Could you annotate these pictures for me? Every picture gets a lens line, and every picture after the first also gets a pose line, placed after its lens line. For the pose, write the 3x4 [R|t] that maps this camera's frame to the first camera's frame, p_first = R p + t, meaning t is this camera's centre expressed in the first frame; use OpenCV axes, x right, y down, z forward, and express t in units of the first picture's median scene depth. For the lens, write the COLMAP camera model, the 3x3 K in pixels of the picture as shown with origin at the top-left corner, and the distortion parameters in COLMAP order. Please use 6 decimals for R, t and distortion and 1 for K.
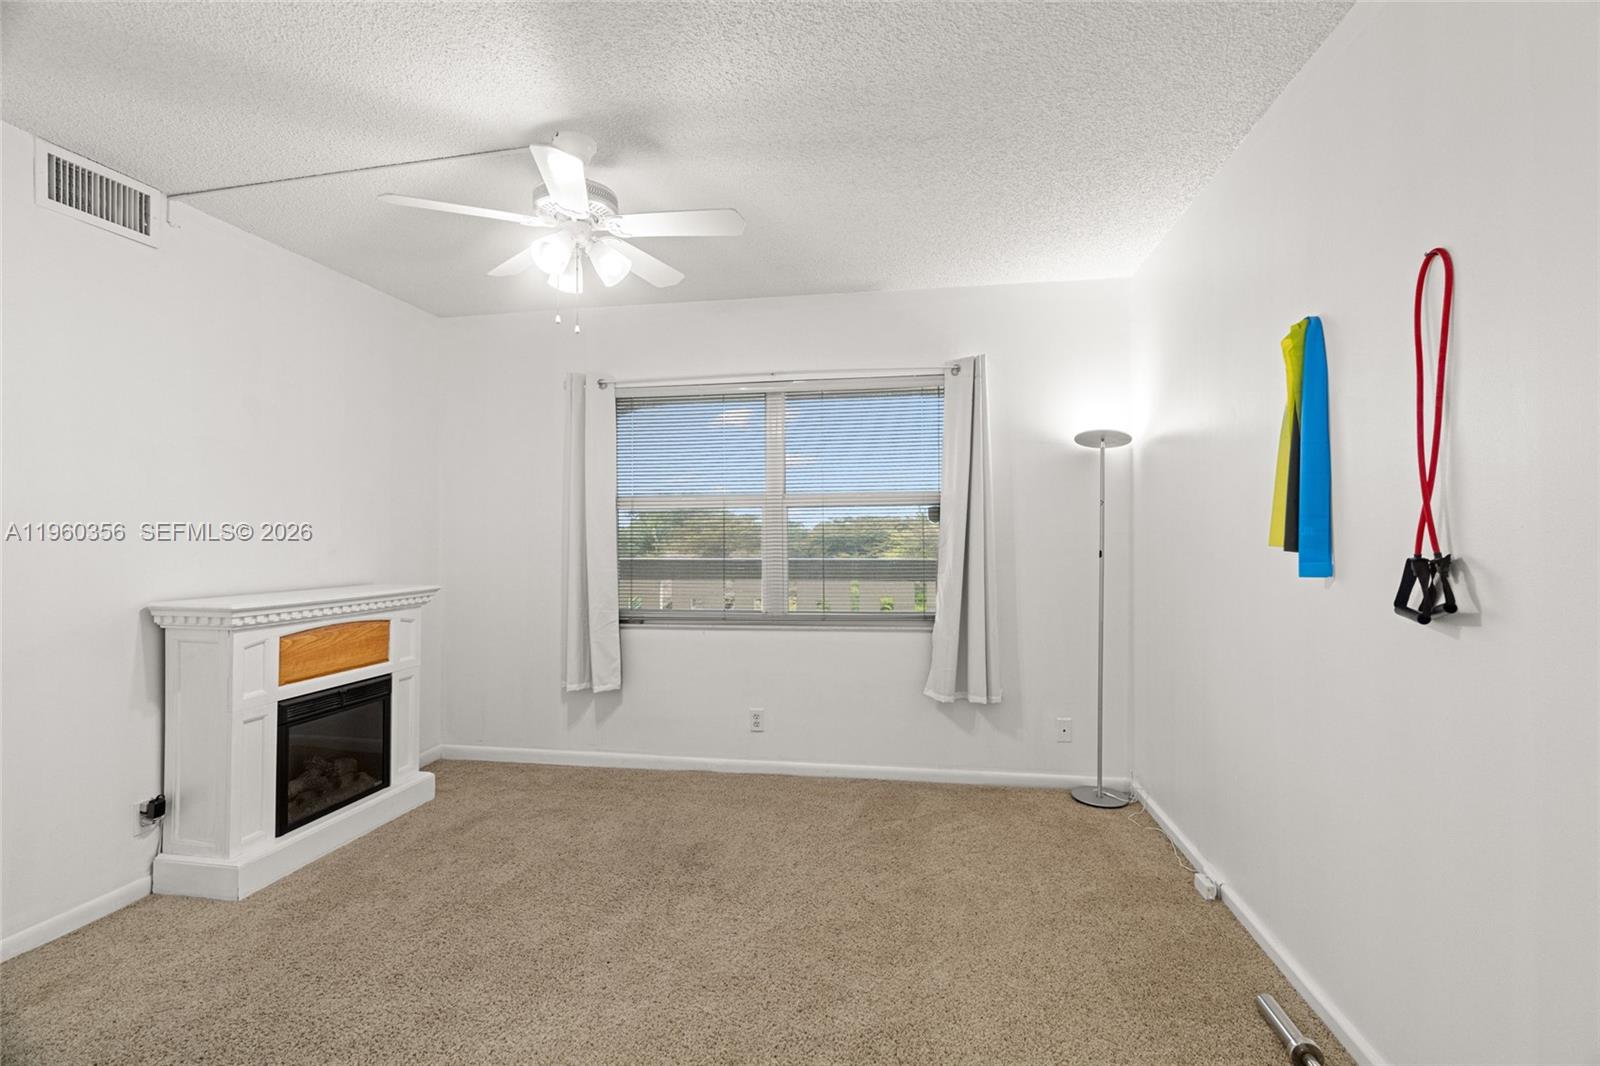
lens RADIAL K [[722.2, 0, 800.0], [0, 722.2, 533.0], [0, 0, 1]] dist [-0.006259, 0.000627]
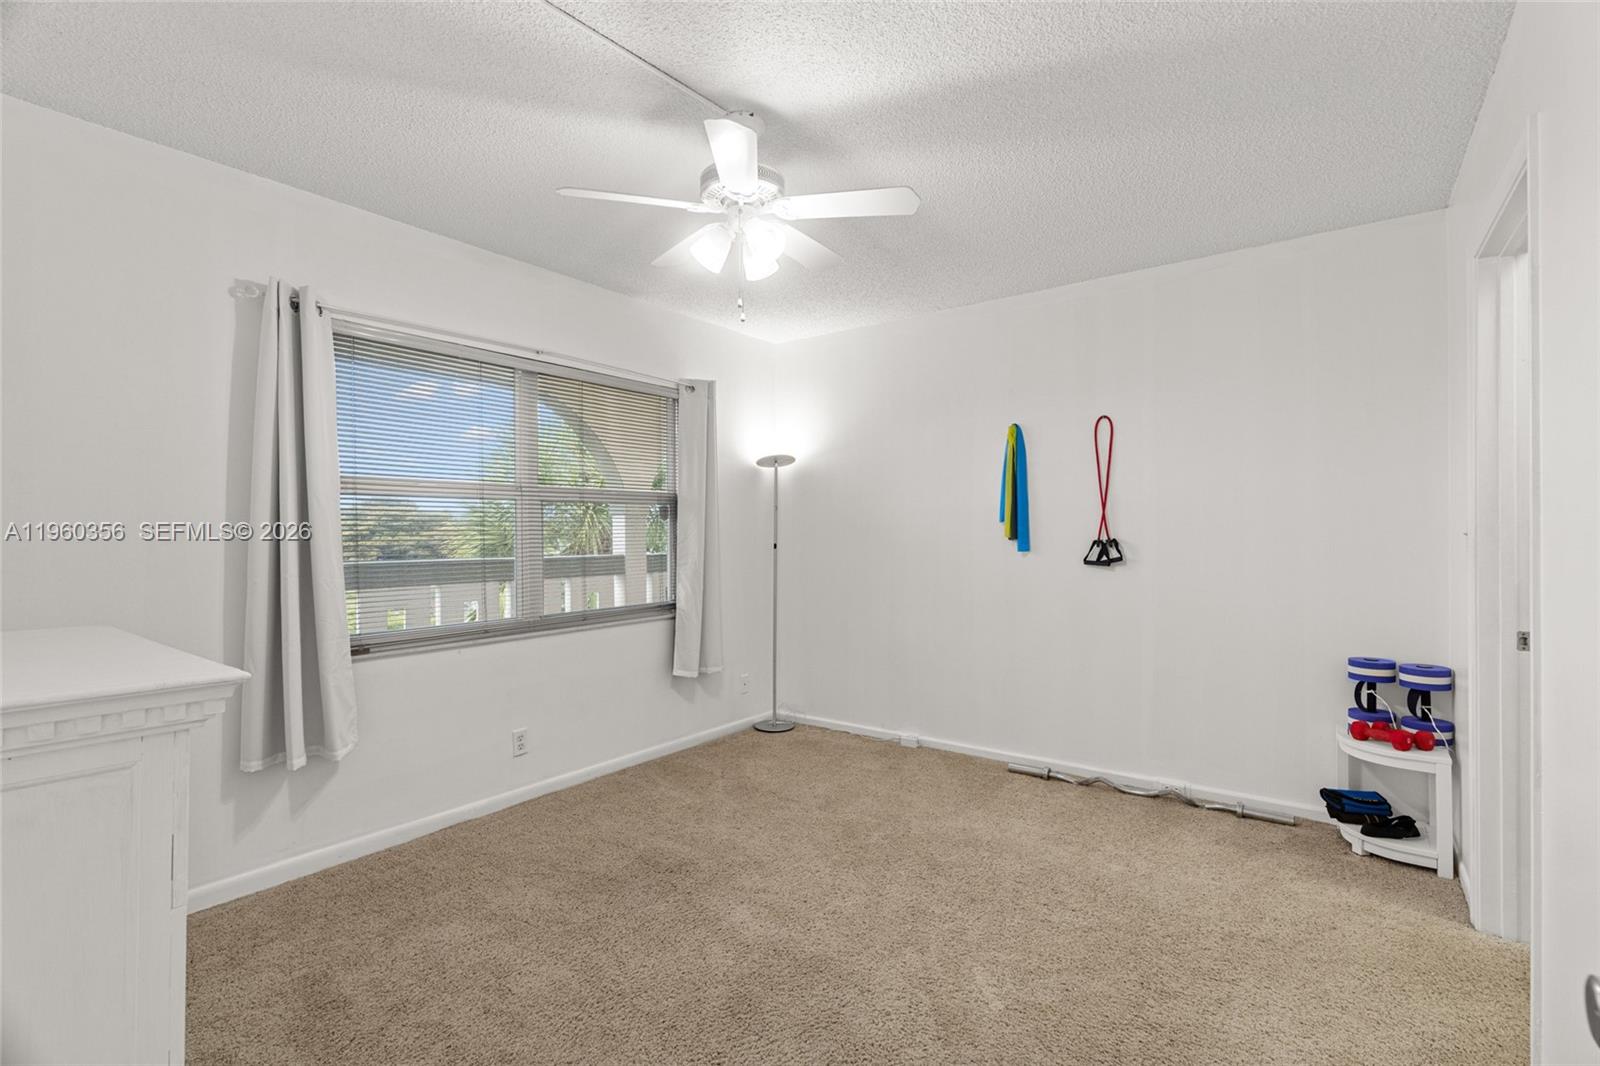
lens RADIAL K [[731.3, 0, 800.0], [0, 731.3, 533.0], [0, 0, 1]] dist [0.000299, 0.000311]
pose [[0.462636, 0.002865, 0.886544, -0.749850], [-0.001723, 0.999996, -0.002332, 0.007525], [-0.886547, -0.000449, 0.462639, 0.313076]]
